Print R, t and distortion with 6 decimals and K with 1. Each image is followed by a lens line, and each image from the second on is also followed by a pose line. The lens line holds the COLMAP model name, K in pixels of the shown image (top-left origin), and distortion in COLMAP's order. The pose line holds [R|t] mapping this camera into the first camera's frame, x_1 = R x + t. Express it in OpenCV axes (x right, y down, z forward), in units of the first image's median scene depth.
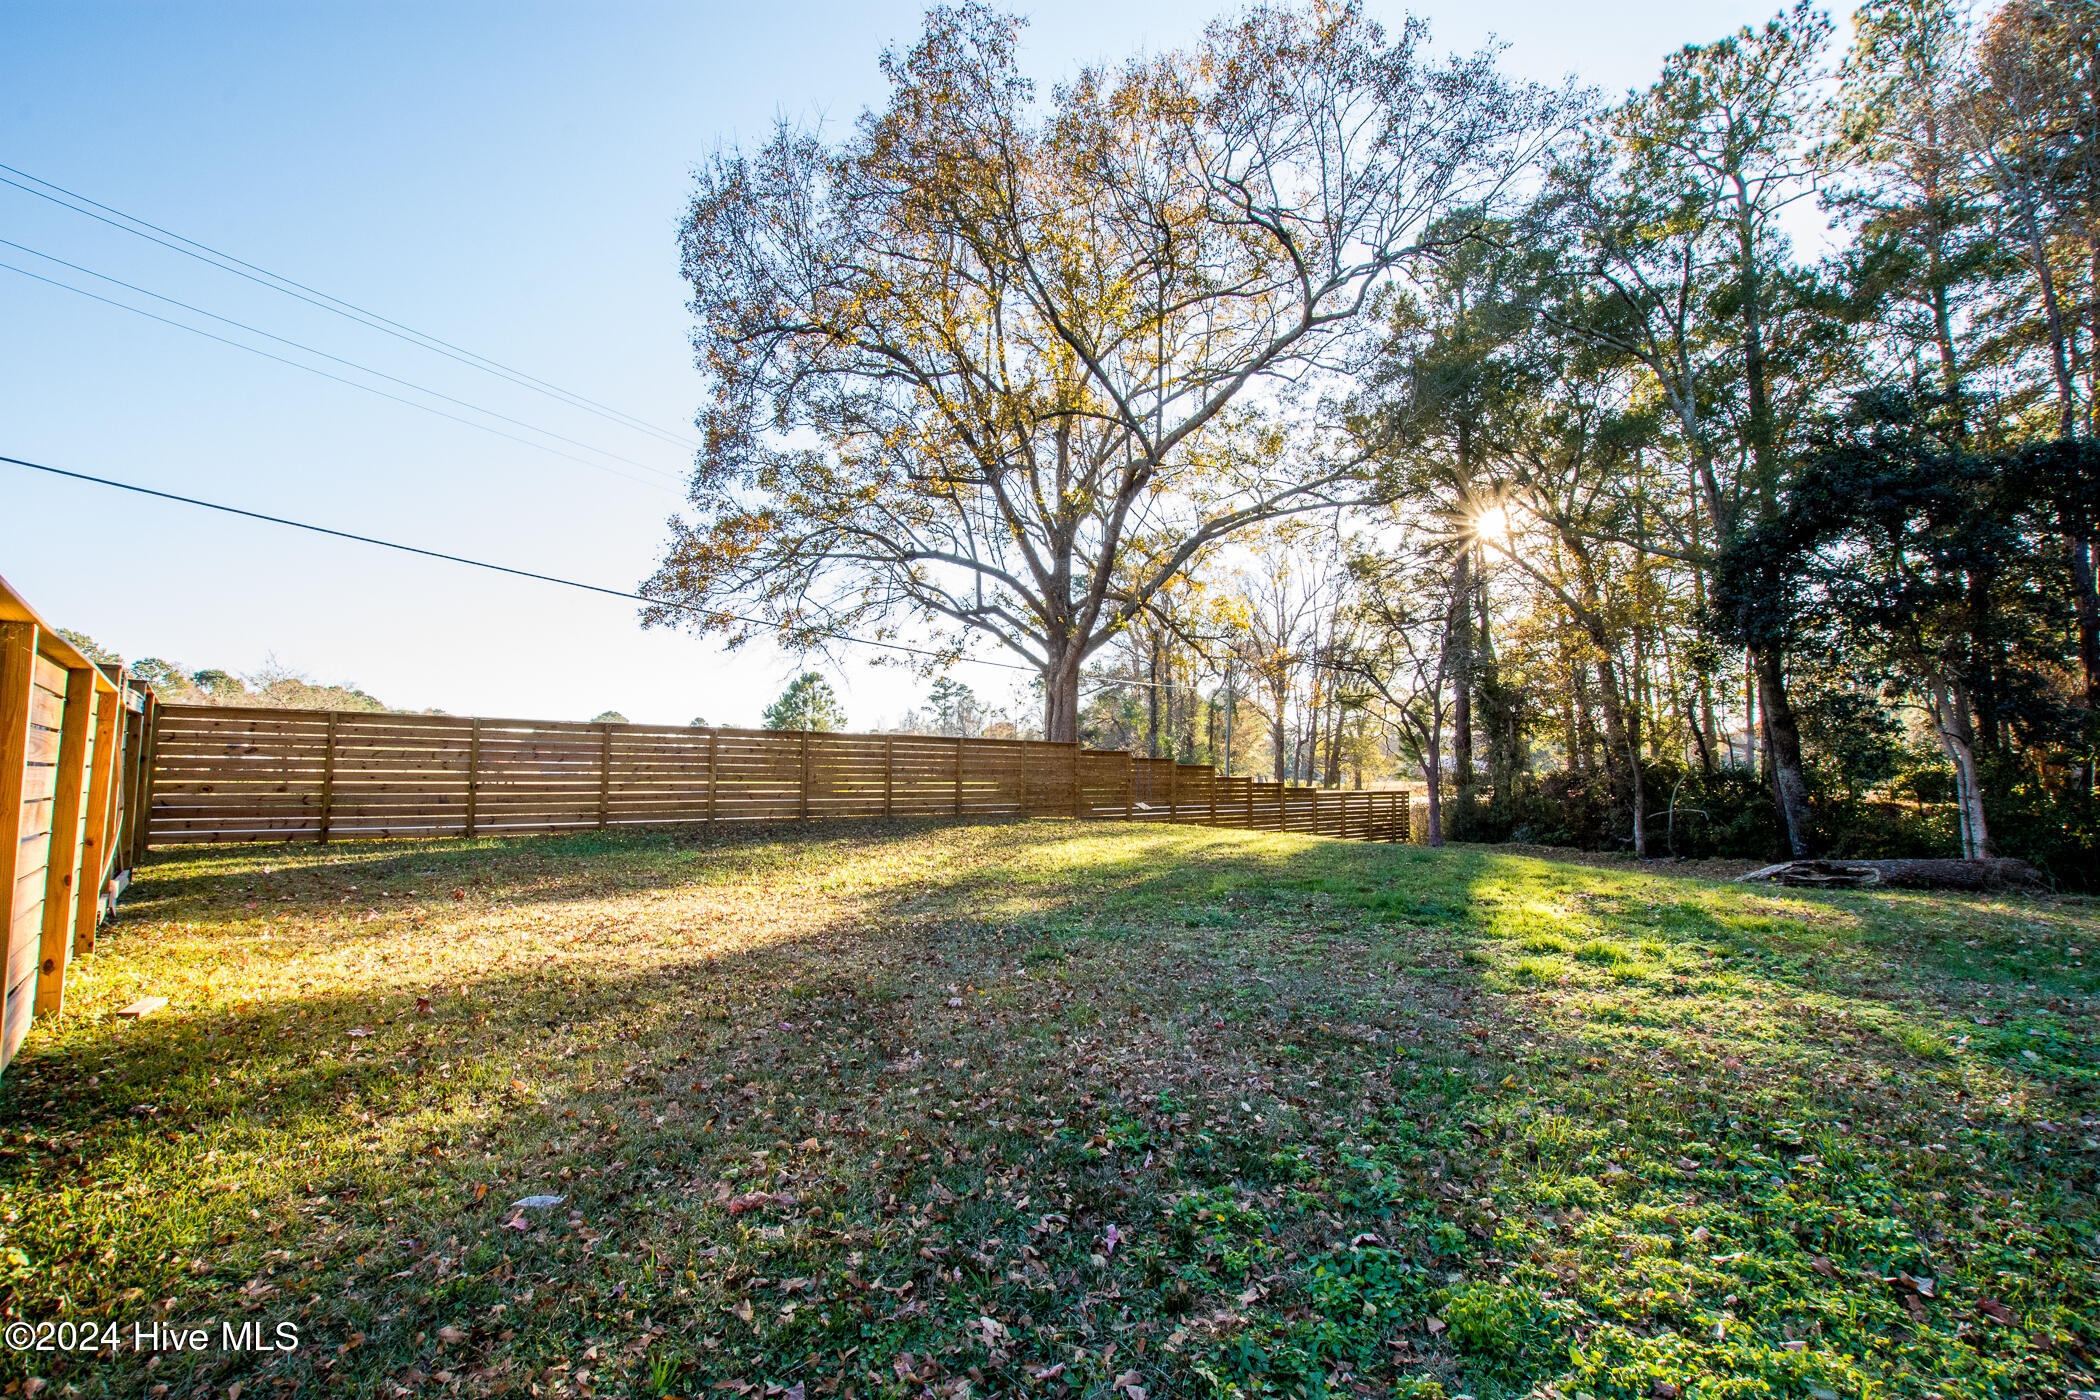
lens RADIAL K [[932.3, 0, 1050.0], [0, 932.3, 700.0], [0, 0, 1]] dist [-0.033957, 0.005631]
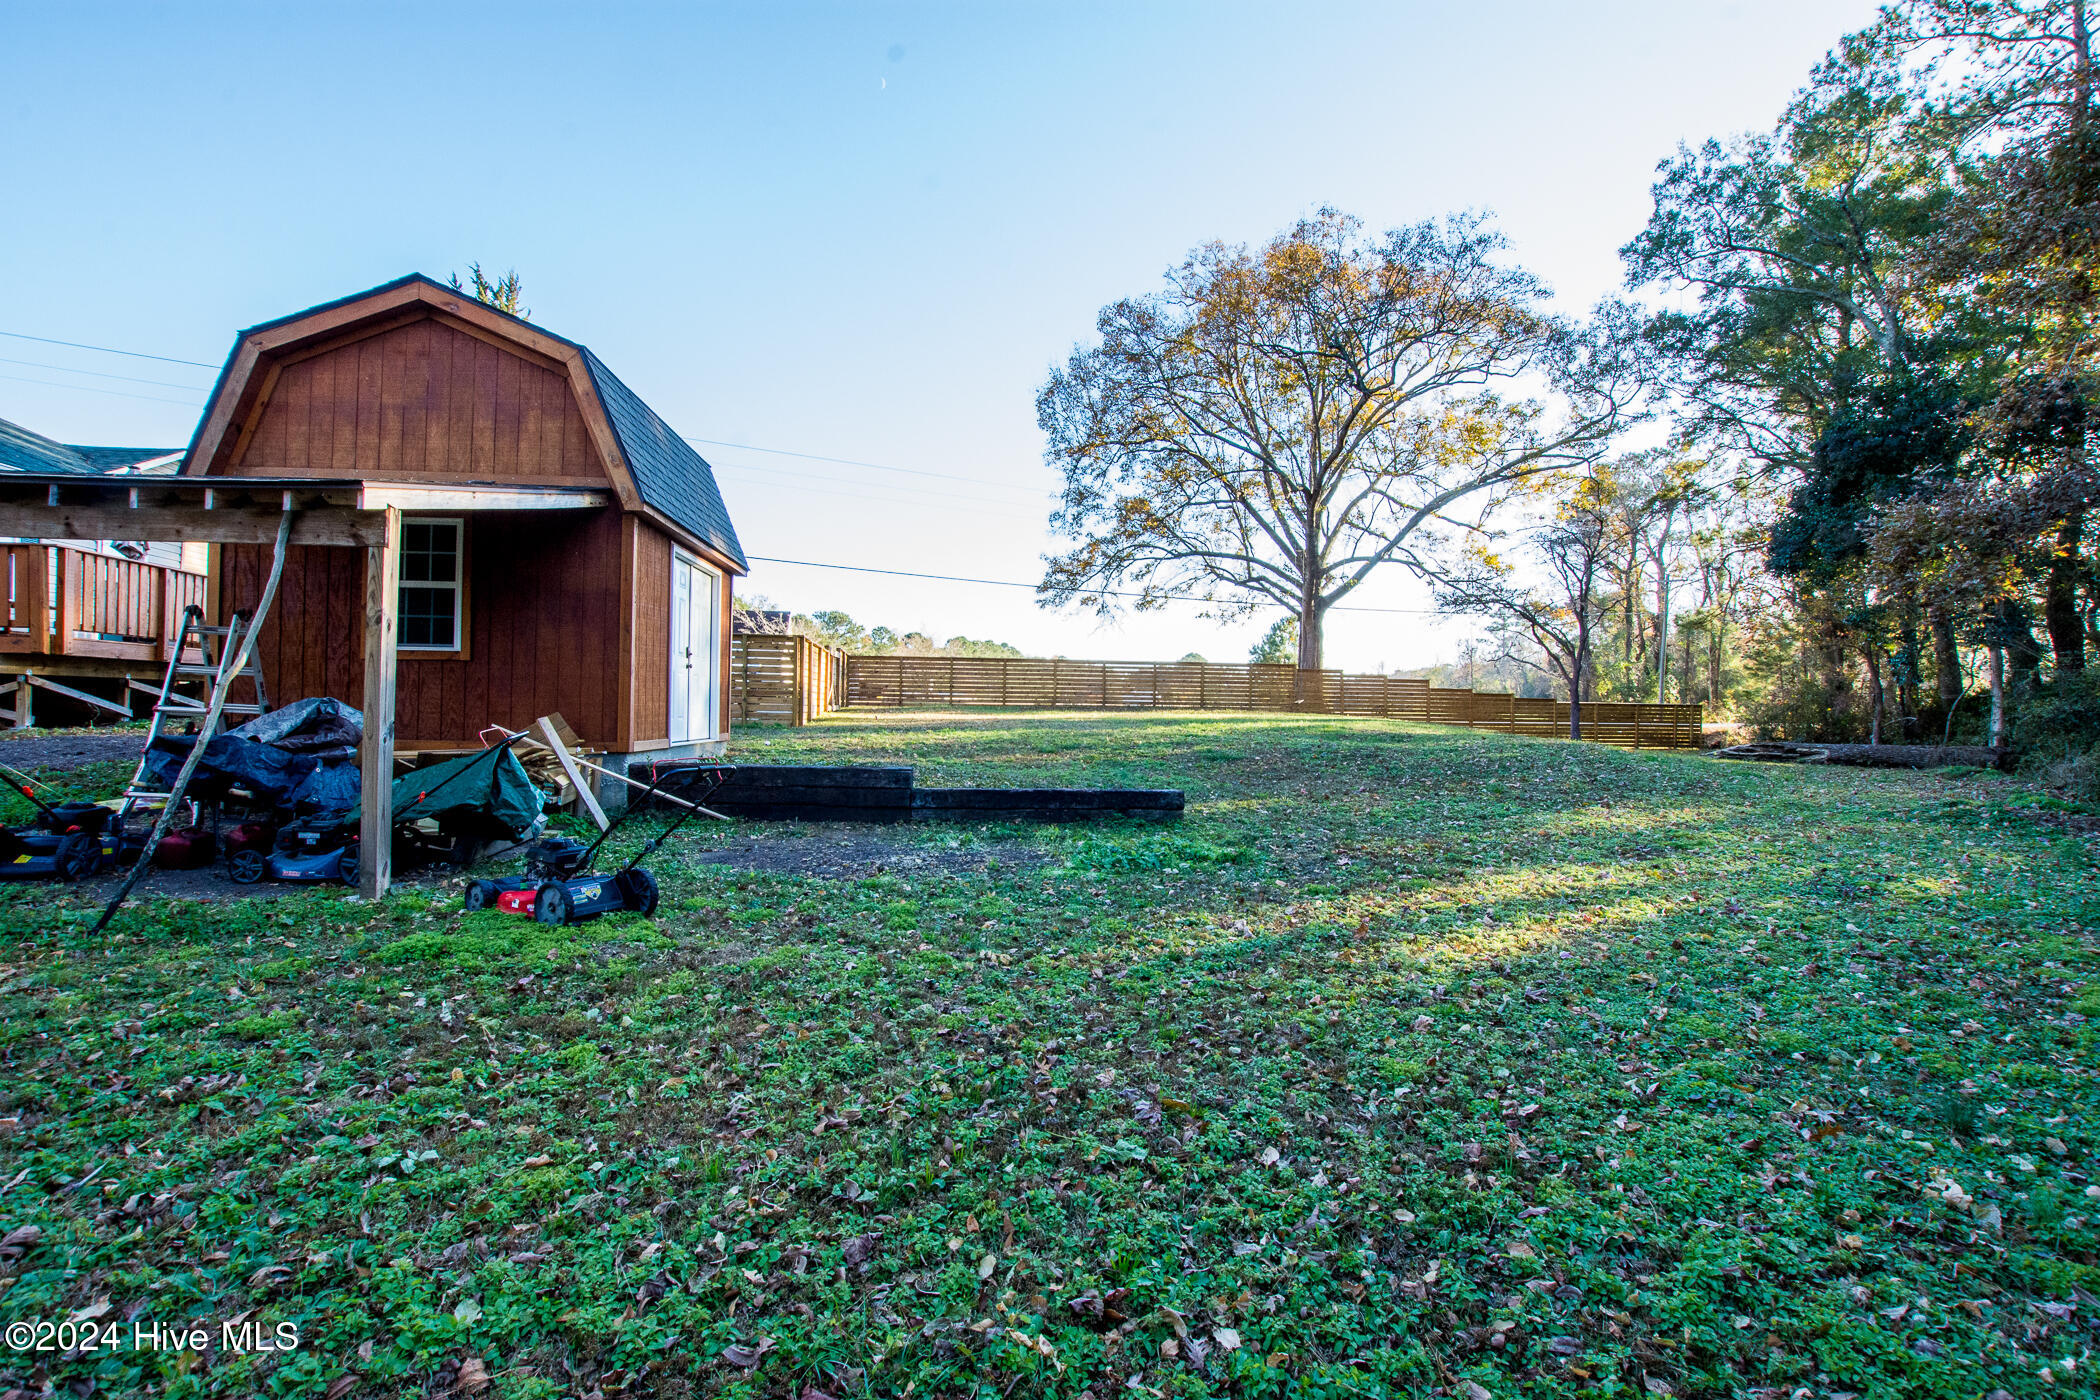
lens RADIAL K [[932.3, 0, 1050.0], [0, 932.3, 700.0], [0, 0, 1]] dist [-0.033957, 0.005631]
pose [[0.816909, 0.000212, -0.576766, 0.332957], [0.038807, 0.997714, 0.055331, 0.001802], [0.575459, -0.067583, 0.815033, -0.280338]]
